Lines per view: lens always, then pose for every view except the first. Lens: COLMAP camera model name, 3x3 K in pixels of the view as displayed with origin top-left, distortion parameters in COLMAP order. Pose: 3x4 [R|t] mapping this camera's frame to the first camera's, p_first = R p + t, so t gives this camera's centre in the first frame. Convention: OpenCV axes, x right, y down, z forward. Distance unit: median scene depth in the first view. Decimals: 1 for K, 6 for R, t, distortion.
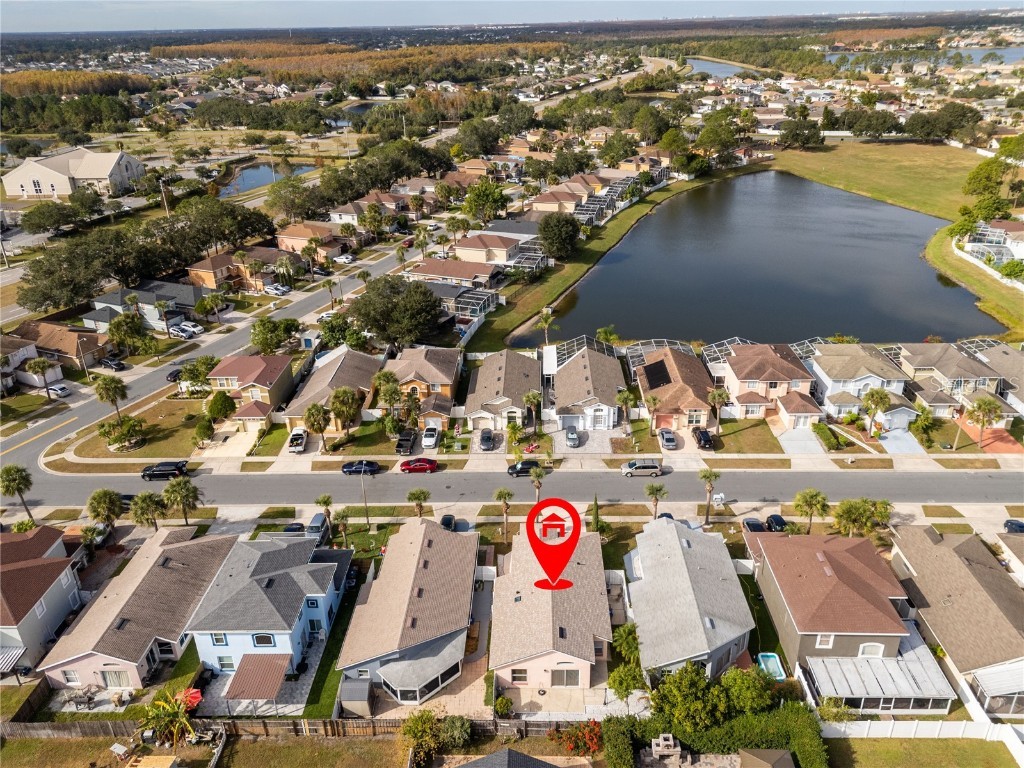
lens RADIAL K [[715.1, 0, 512.0], [0, 715.1, 384.0], [0, 0, 1]] dist [0.044717, -0.047300]
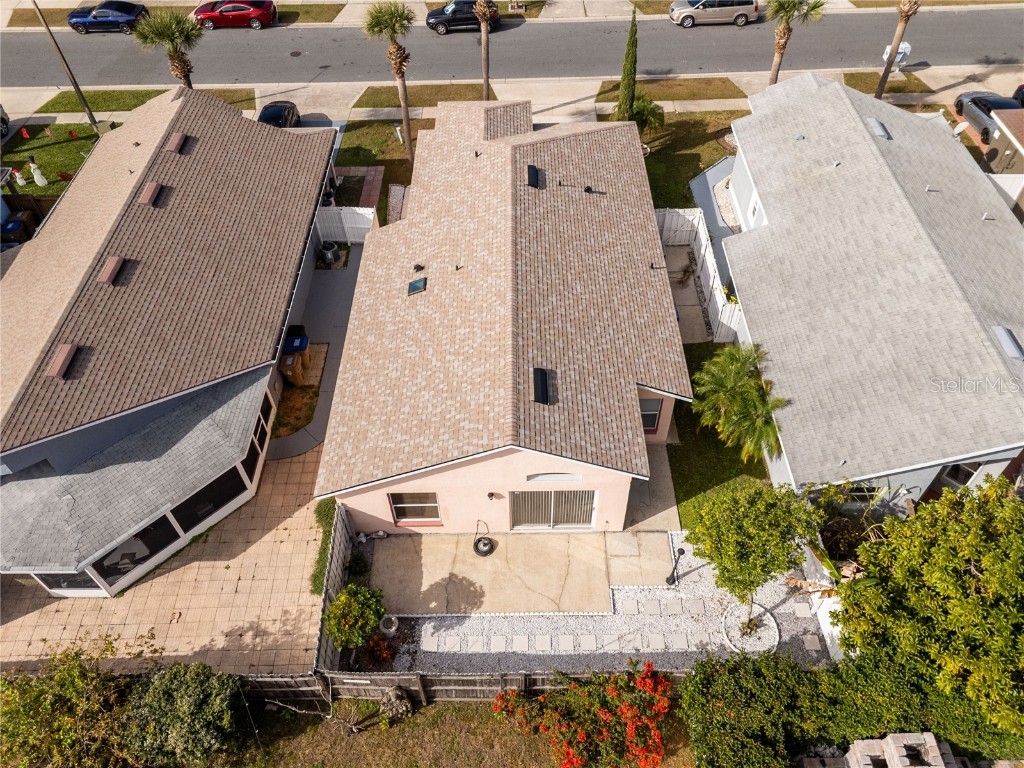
lens RADIAL K [[715.1, 0, 512.0], [0, 715.1, 384.0], [0, 0, 1]] dist [0.044717, -0.047300]
pose [[0.999375, -0.024168, 0.025792, 0.047140], [0.011351, 0.910507, 0.413338, 0.214055], [-0.033473, -0.412787, 0.910212, 0.709337]]
